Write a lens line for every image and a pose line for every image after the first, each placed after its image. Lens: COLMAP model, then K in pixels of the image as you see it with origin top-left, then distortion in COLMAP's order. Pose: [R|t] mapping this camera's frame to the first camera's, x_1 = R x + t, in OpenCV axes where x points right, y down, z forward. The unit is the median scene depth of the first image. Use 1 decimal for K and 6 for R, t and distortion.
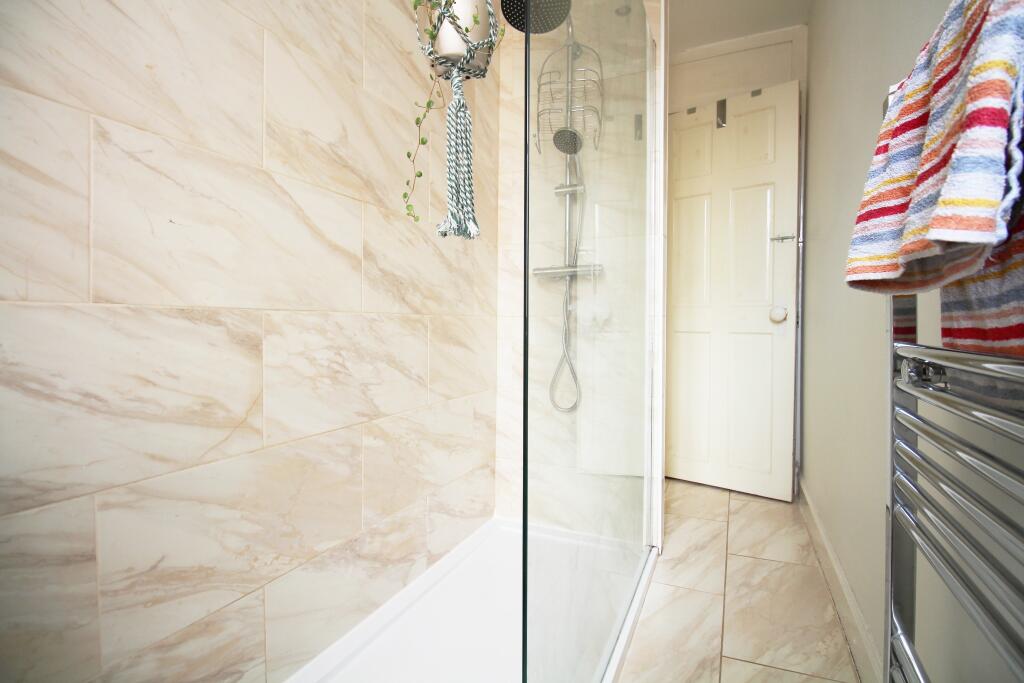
lens RADIAL K [[479.6, 0, 514.7], [0, 479.6, 335.6], [0, 0, 1]] dist [0.001155, -0.000159]
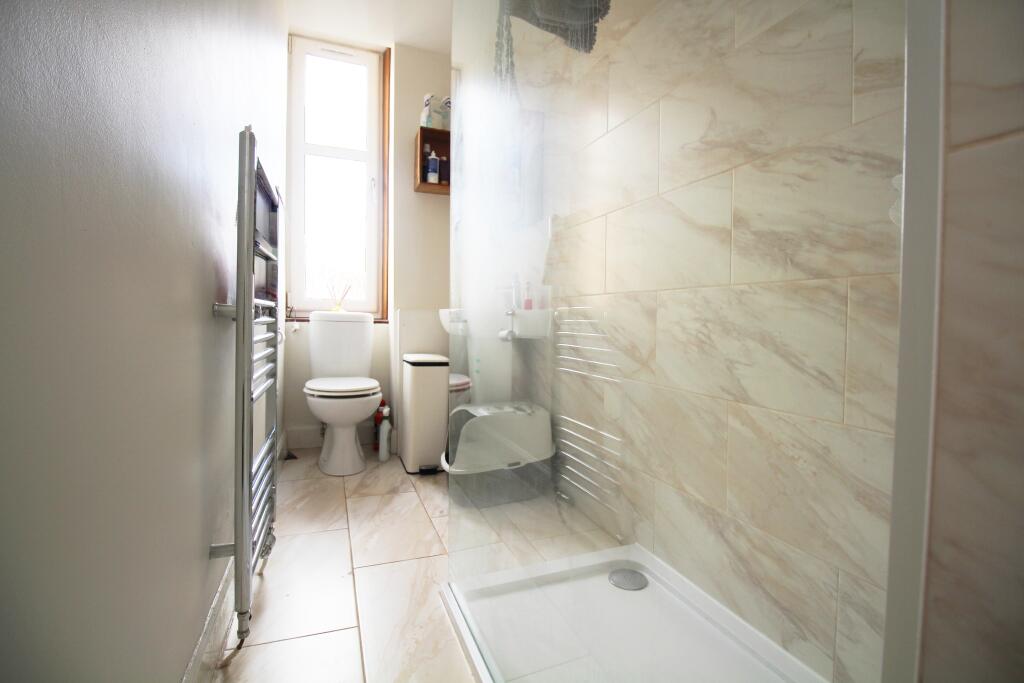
lens RADIAL K [[479.6, 0, 513.8], [0, 479.6, 333.1], [0, 0, 1]] dist [0.001155, -0.000159]
pose [[-0.688247, 0.017259, -0.725271, 0.673235], [-0.029337, 0.998237, 0.051594, 0.010703], [0.724883, 0.056787, -0.686527, 1.344007]]
